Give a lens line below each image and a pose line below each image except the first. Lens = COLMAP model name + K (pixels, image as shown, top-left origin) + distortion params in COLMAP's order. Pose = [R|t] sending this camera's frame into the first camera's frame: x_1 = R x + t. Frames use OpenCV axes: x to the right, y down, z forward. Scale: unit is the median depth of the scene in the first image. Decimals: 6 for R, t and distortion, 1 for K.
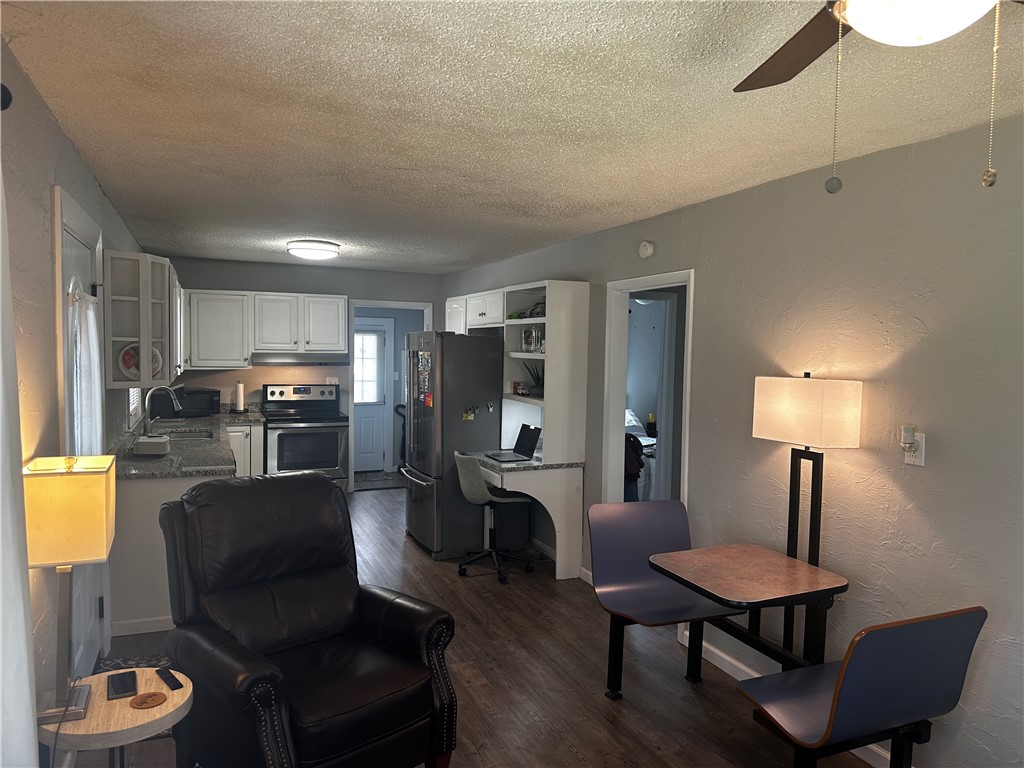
lens RADIAL K [[747.2, 0, 534.4], [0, 747.2, 380.4], [0, 0, 1]] dist [0.087696, -0.002325]
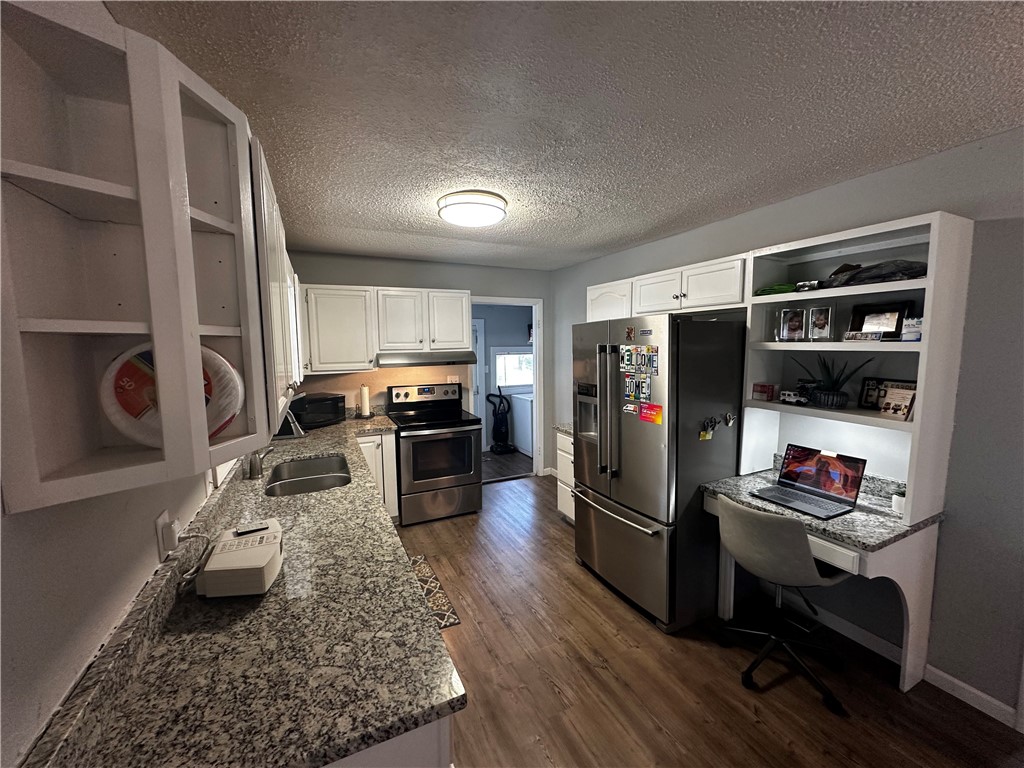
lens RADIAL K [[408.6, 0, 515.6], [0, 408.6, 384.6], [0, 0, 1]] dist [-0.002308, 0.000239]
pose [[0.998724, -0.032370, 0.038768, -0.220748], [0.030237, 0.998061, 0.054399, -0.020600], [-0.040454, -0.053158, 0.997766, 0.485532]]
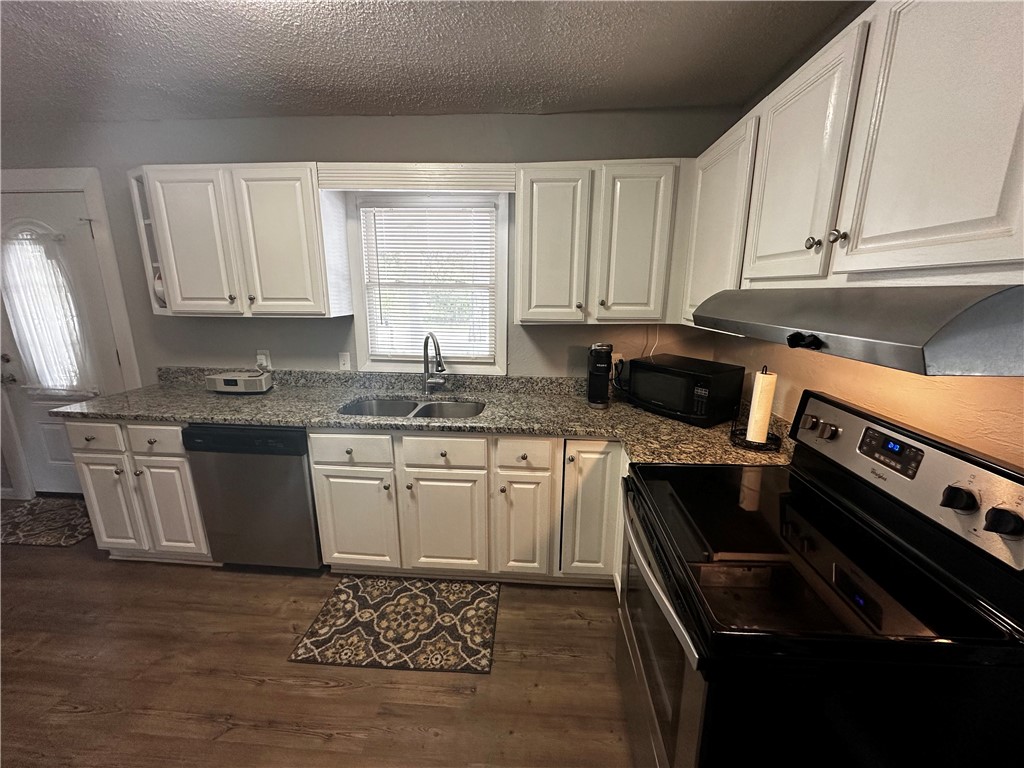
lens RADIAL K [[408.6, 0, 514.7], [0, 408.6, 385.7], [0, 0, 1]] dist [-0.002308, 0.000239]
pose [[-0.468495, 0.185184, -0.863840, -0.147630], [-0.055461, 0.969692, 0.237954, -0.032015], [0.881724, 0.159389, -0.444025, 0.981504]]
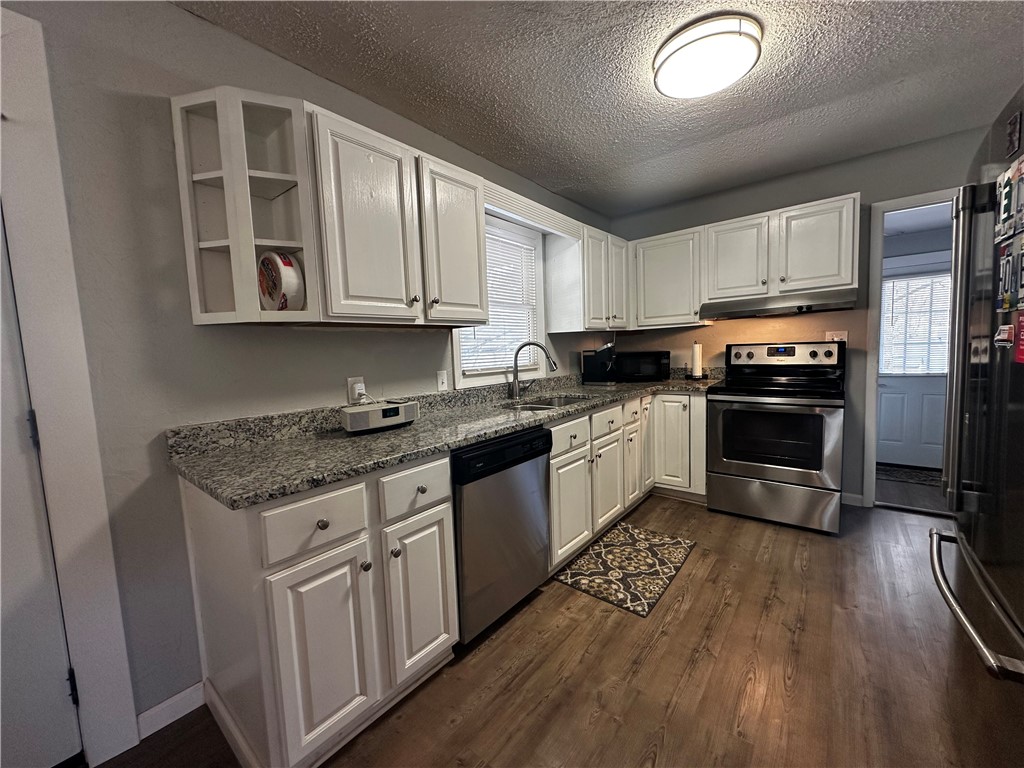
lens RADIAL K [[408.6, 0, 510.2], [0, 408.6, 386.6], [0, 0, 1]] dist [-0.002308, 0.000239]
pose [[0.456318, 0.045609, -0.888647, -0.080314], [0.008162, 0.998429, 0.055435, 0.024396], [0.889780, -0.032550, 0.455228, 0.610512]]
